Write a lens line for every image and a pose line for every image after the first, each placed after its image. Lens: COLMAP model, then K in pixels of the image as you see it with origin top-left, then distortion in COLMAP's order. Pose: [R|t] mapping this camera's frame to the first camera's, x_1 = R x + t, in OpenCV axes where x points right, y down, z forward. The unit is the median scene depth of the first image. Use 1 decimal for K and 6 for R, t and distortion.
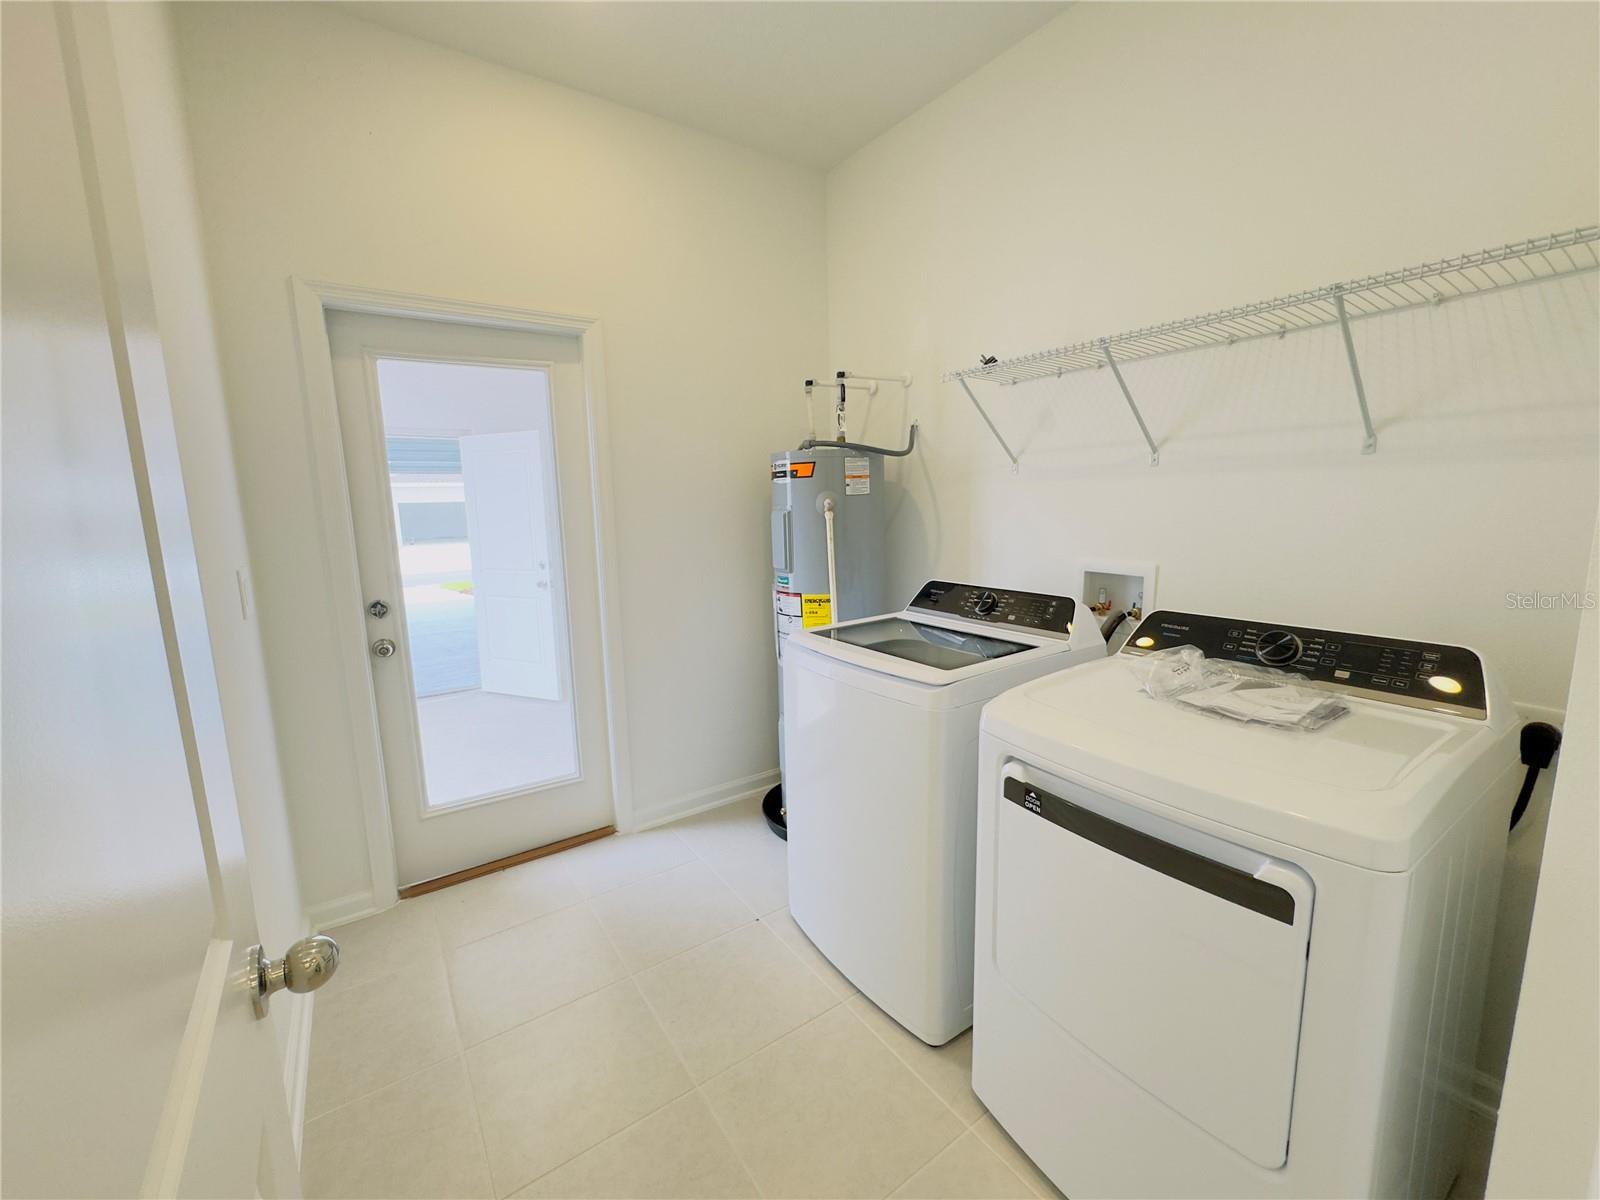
lens RADIAL K [[642.8, 0, 809.6], [0, 642.8, 595.9], [0, 0, 1]] dist [-0.003133, -0.000390]
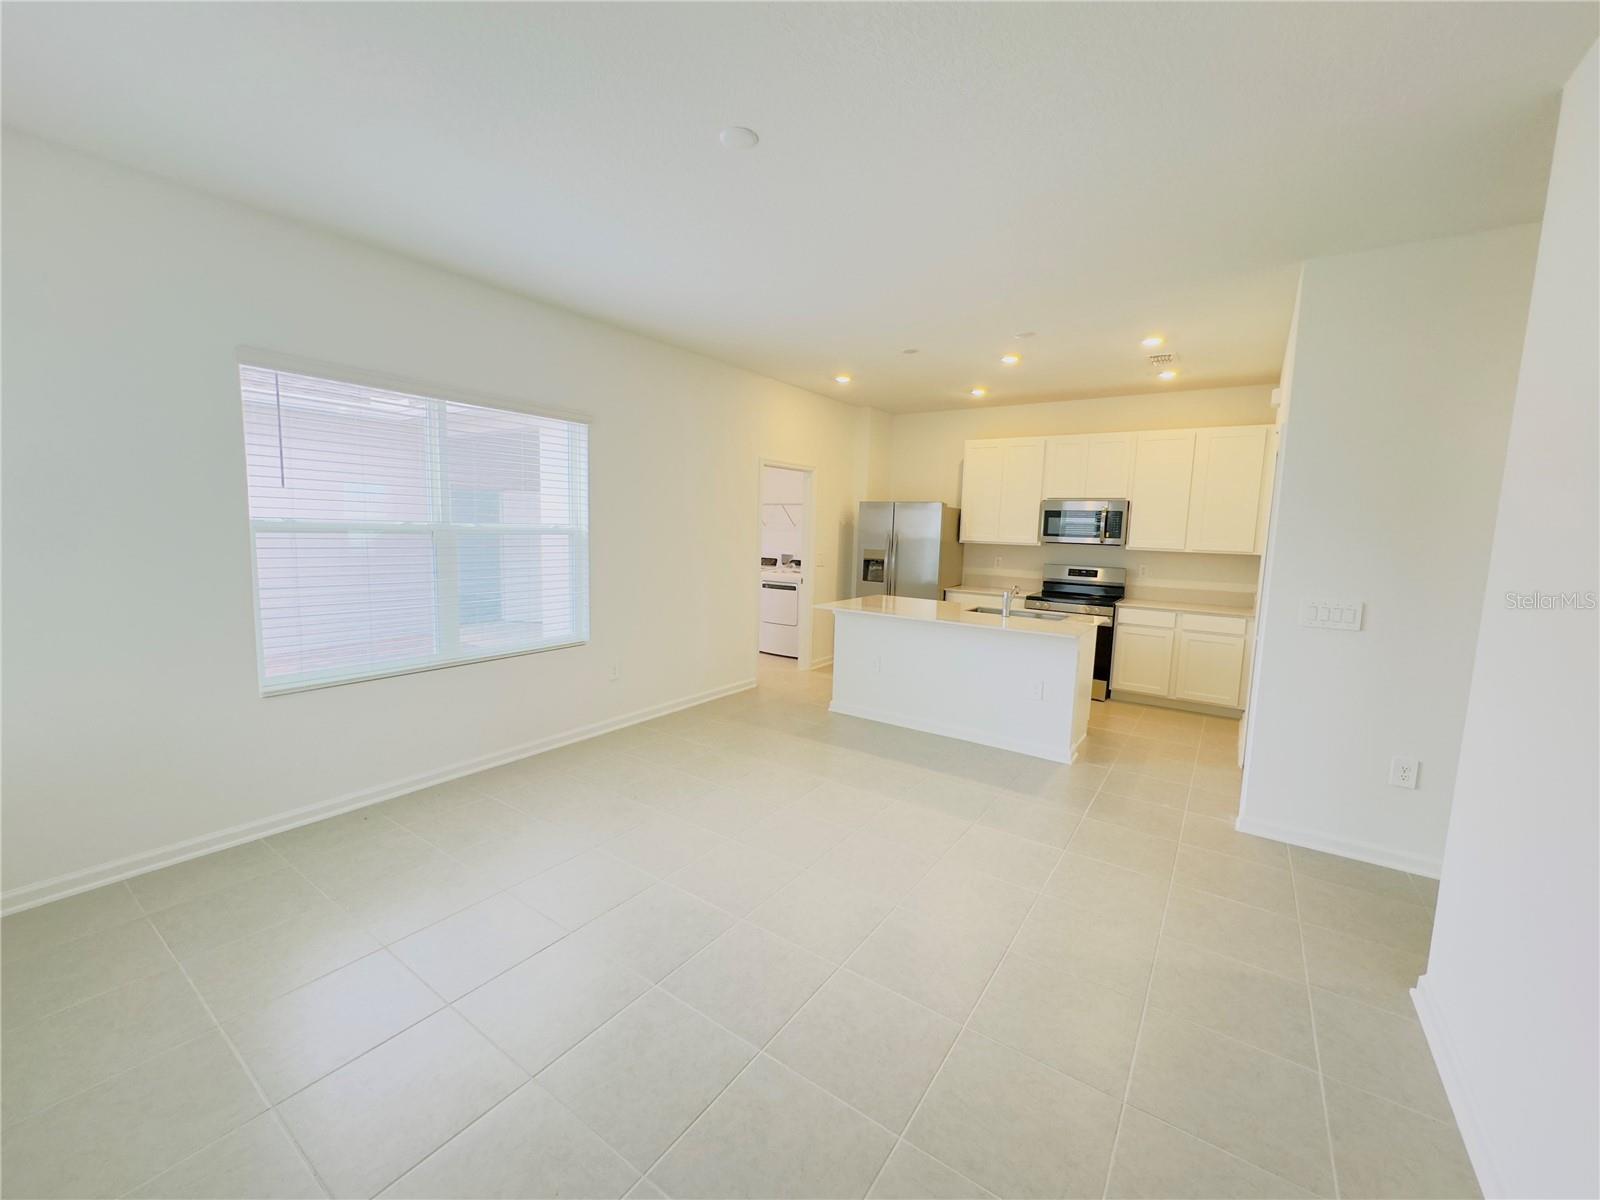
lens RADIAL K [[642.8, 0, 787.6], [0, 642.8, 593.7], [0, 0, 1]] dist [-0.003133, -0.000390]
pose [[0.943981, 0.013631, 0.329718, -1.009853], [-0.003255, 0.999483, -0.032001, 0.395437], [-0.329983, 0.029135, 0.943537, -3.286743]]
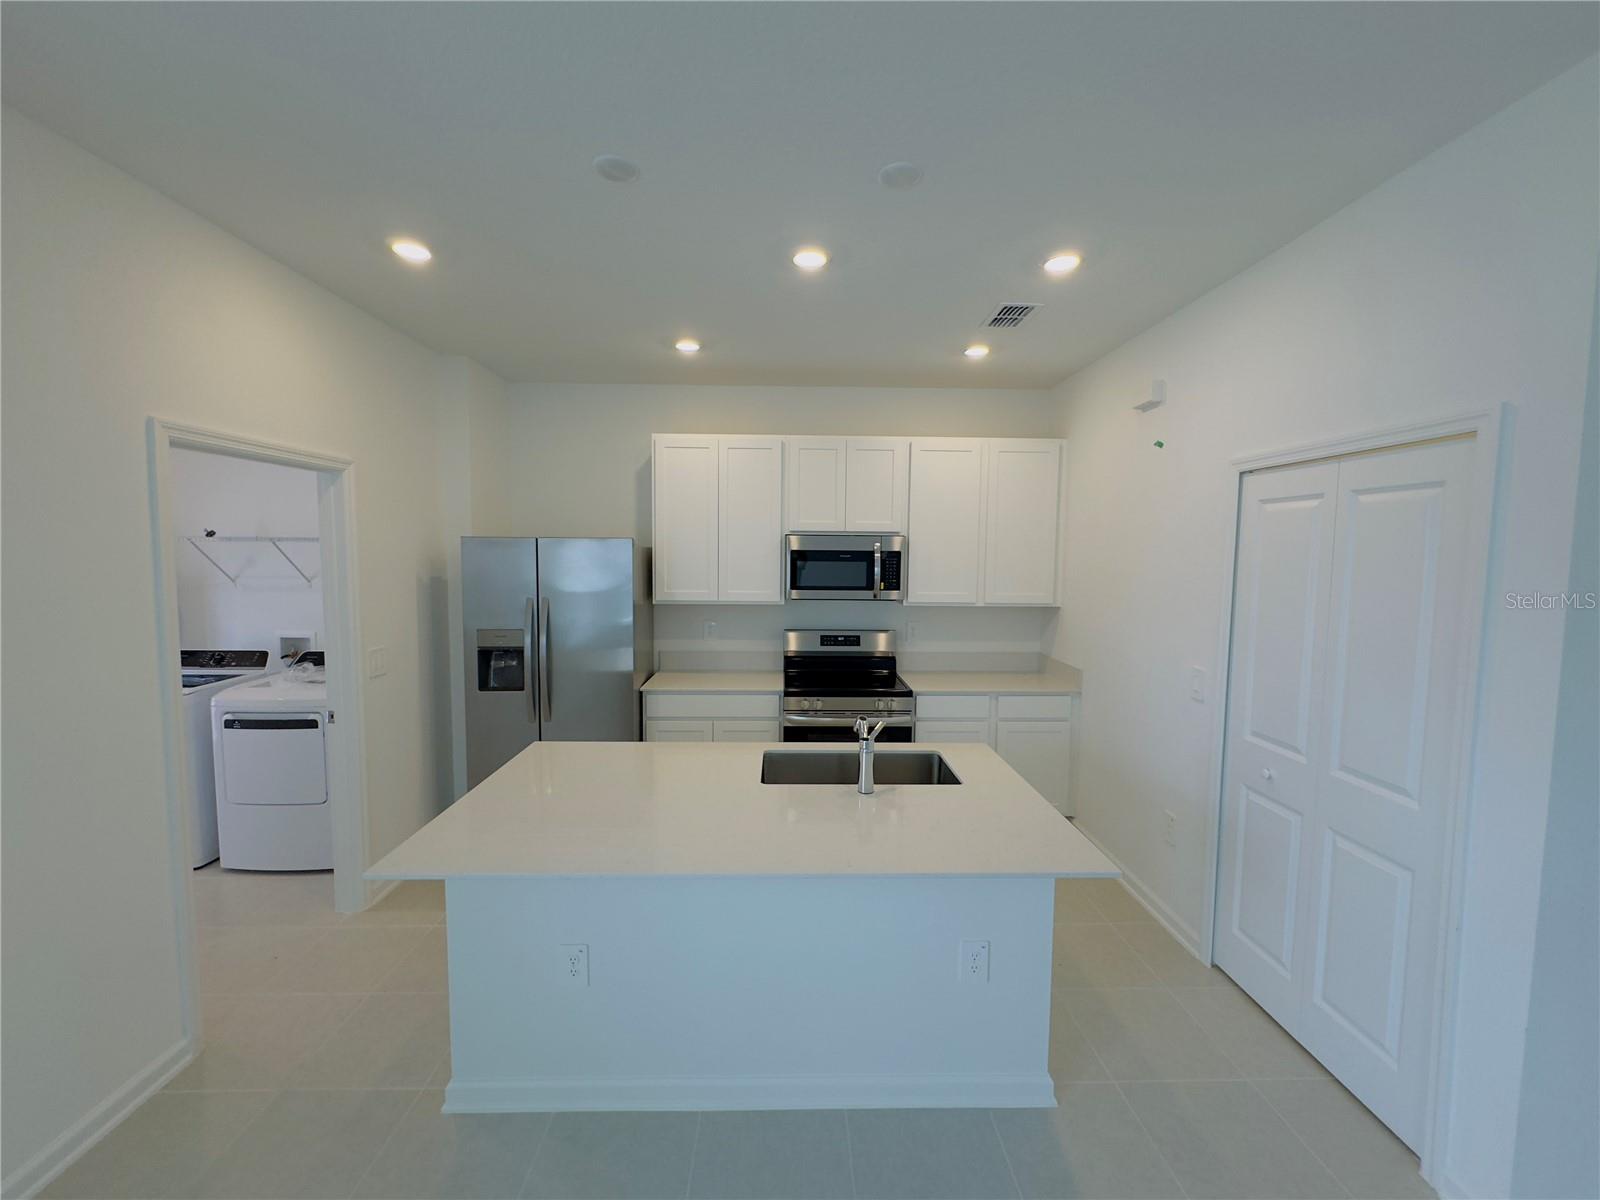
lens RADIAL K [[642.8, 0, 802.6], [0, 642.8, 595.5], [0, 0, 1]] dist [-0.003133, -0.000390]
pose [[0.555589, -0.028418, 0.830971, -0.384026], [0.096139, 0.994908, -0.030254, 0.056598], [-0.825880, 0.096698, 0.555493, -1.732343]]
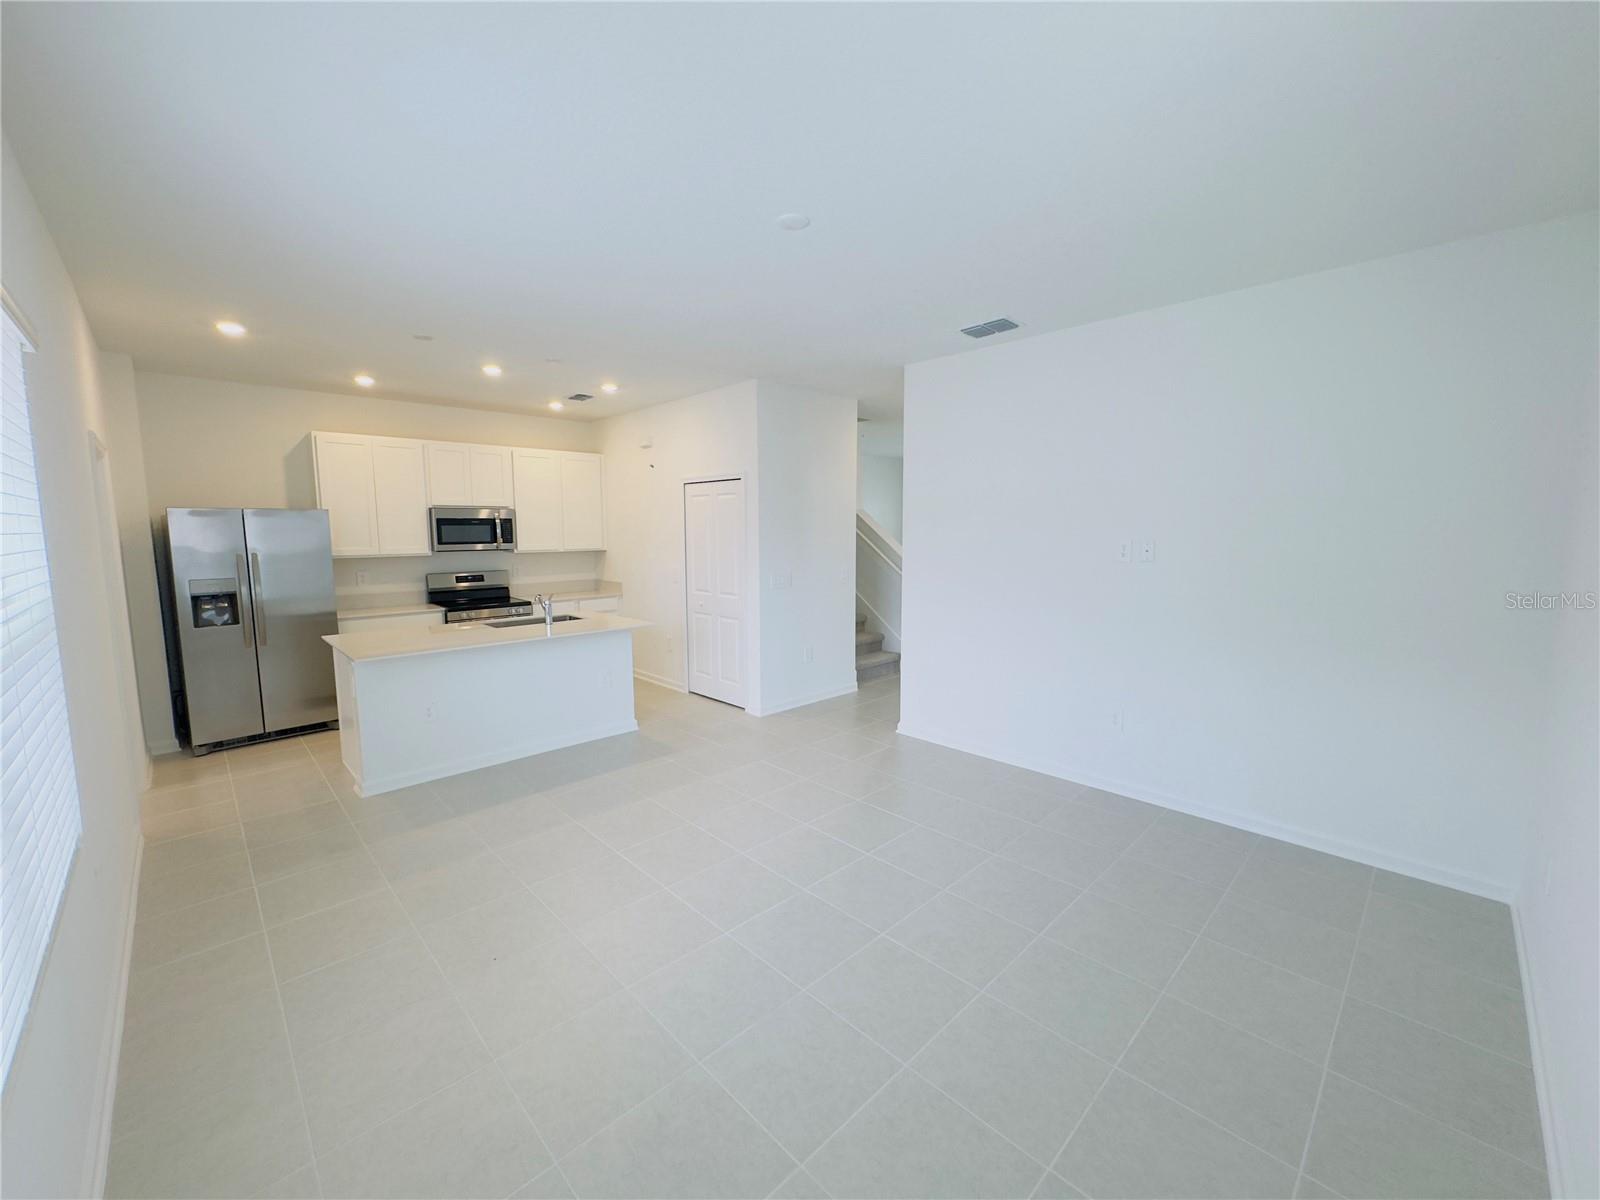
lens RADIAL K [[642.8, 0, 796.0], [0, 642.8, 601.7], [0, 0, 1]] dist [-0.003133, -0.000390]
pose [[-0.146468, -0.089772, 0.985134, -2.148028], [0.147868, 0.982698, 0.111535, 0.160263], [-0.978101, 0.162006, -0.130660, -1.801149]]
